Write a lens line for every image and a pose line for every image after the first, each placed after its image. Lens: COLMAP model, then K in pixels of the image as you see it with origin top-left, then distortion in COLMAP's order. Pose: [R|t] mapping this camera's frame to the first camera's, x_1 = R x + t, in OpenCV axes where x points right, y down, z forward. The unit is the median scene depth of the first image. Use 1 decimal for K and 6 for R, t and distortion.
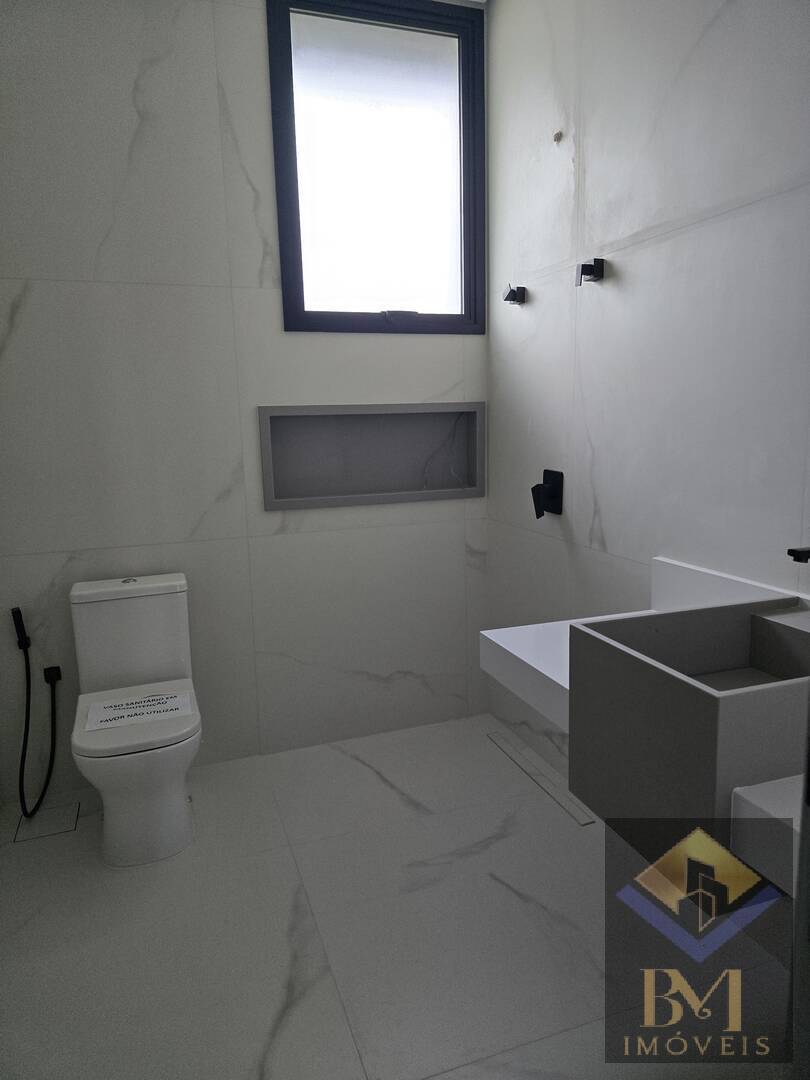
lens RADIAL K [[700.3, 0, 407.5], [0, 700.3, 536.8], [0, 0, 1]] dist [0.080999, -0.056106]
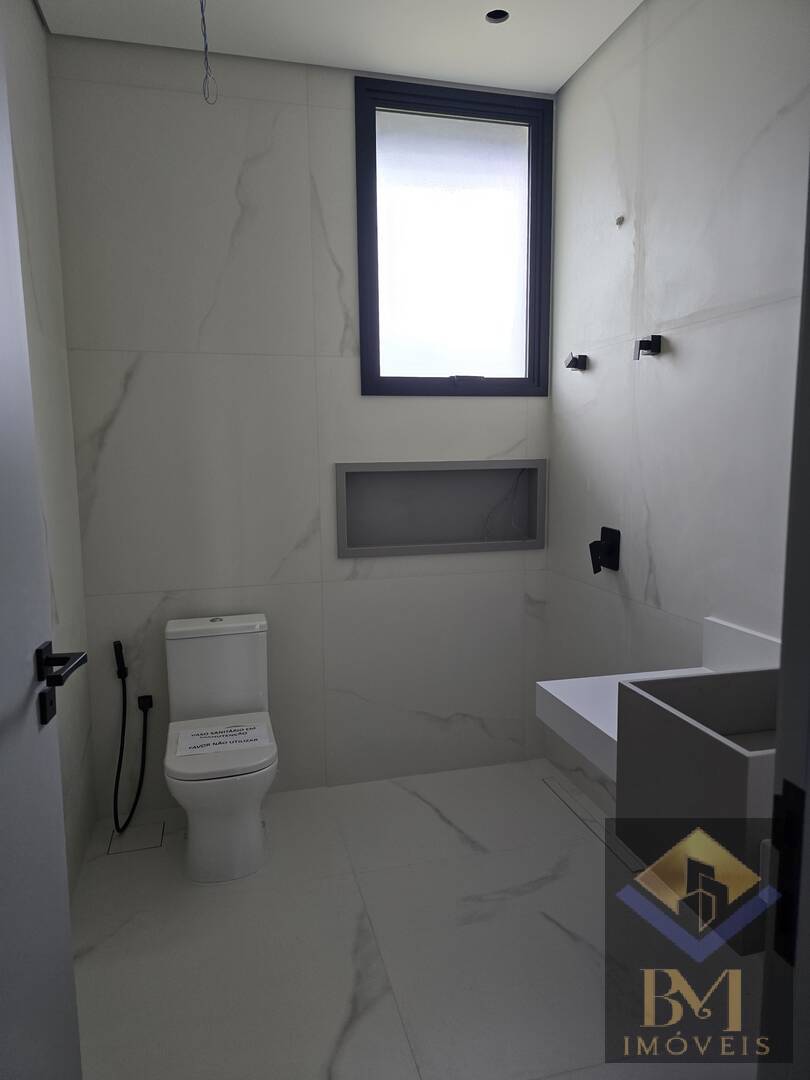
lens RADIAL K [[724.4, 0, 405.0], [0, 724.4, 540.0], [0, 0, 1]] dist [0.085692, -0.071658]
pose [[0.996267, 0.024097, -0.082889, -0.008292], [-0.026907, 0.999095, -0.032942, -0.032934], [0.082020, 0.035049, 0.996014, -0.112840]]
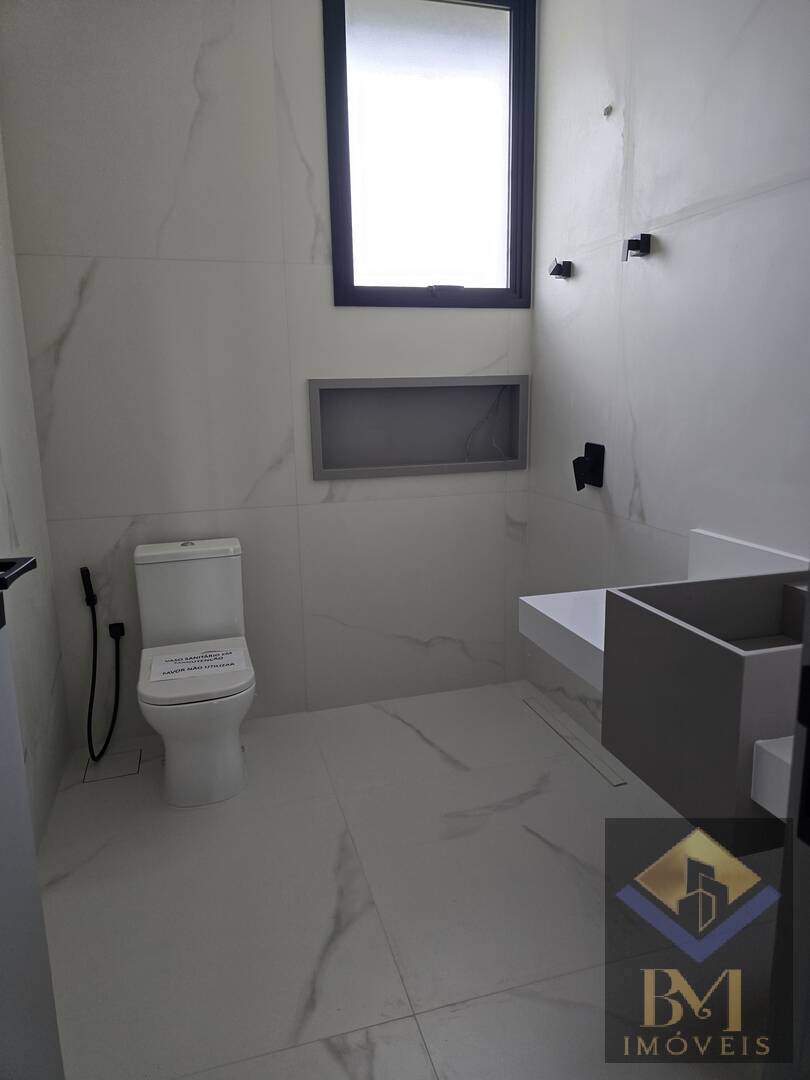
lens RADIAL K [[713.3, 0, 405.7], [0, 713.3, 534.3], [0, 0, 1]] dist [0.084846, -0.067631]
pose [[0.998534, 0.016801, -0.051451, -0.010632], [-0.015086, 0.999323, 0.033553, 0.006311], [0.051980, -0.032728, 0.998112, -0.059068]]
